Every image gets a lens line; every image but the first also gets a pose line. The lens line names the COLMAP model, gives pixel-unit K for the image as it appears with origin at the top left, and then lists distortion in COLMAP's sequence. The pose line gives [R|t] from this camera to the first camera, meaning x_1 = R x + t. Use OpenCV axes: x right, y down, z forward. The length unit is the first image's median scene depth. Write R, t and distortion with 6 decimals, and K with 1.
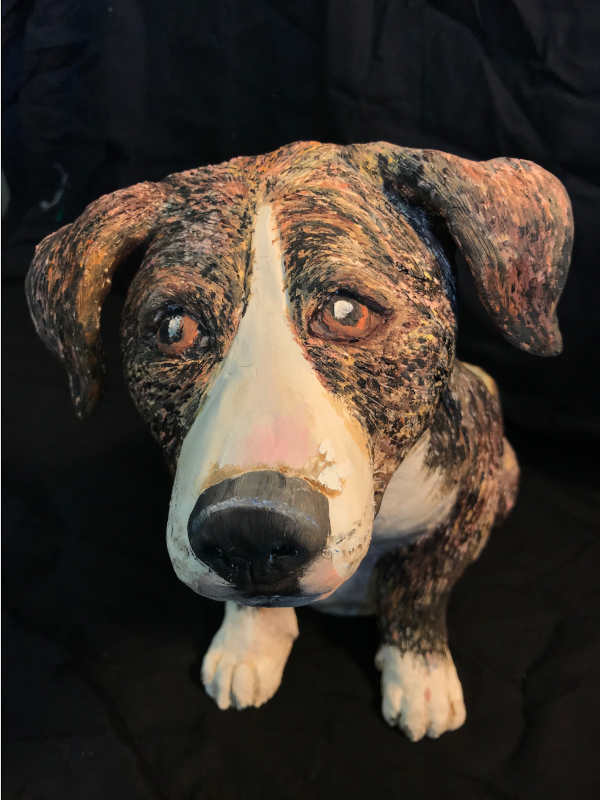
lens RADIAL K [[686.8, 0, 300.0], [0, 686.8, 400.0], [0, 0, 1]] dist [0.152816, -0.586010]
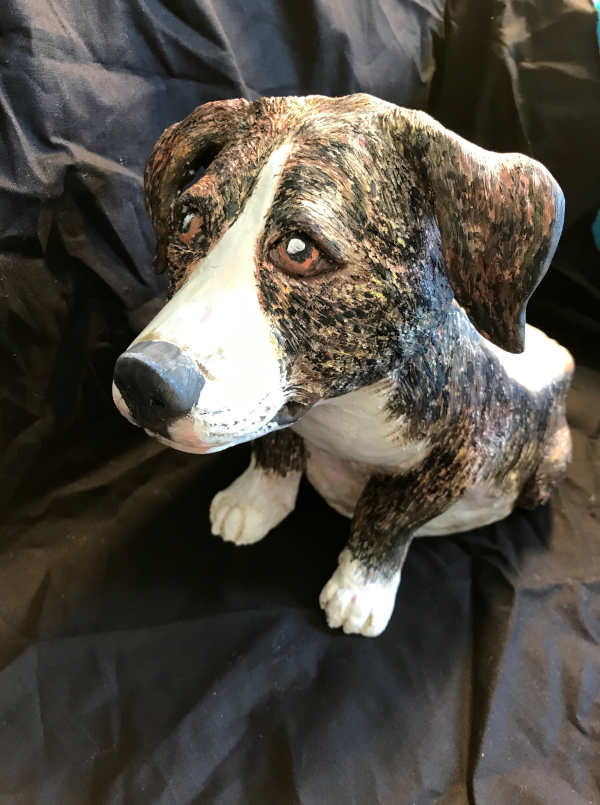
lens RADIAL K [[691.1, 0, 300.0], [0, 691.1, 402.5], [0, 0, 1]] dist [0.152816, -0.586010]
pose [[0.861781, 0.375435, -0.341148, 0.540081], [-0.323039, 0.924671, 0.201569, -0.117372], [0.391126, -0.063505, 0.918144, -0.120936]]
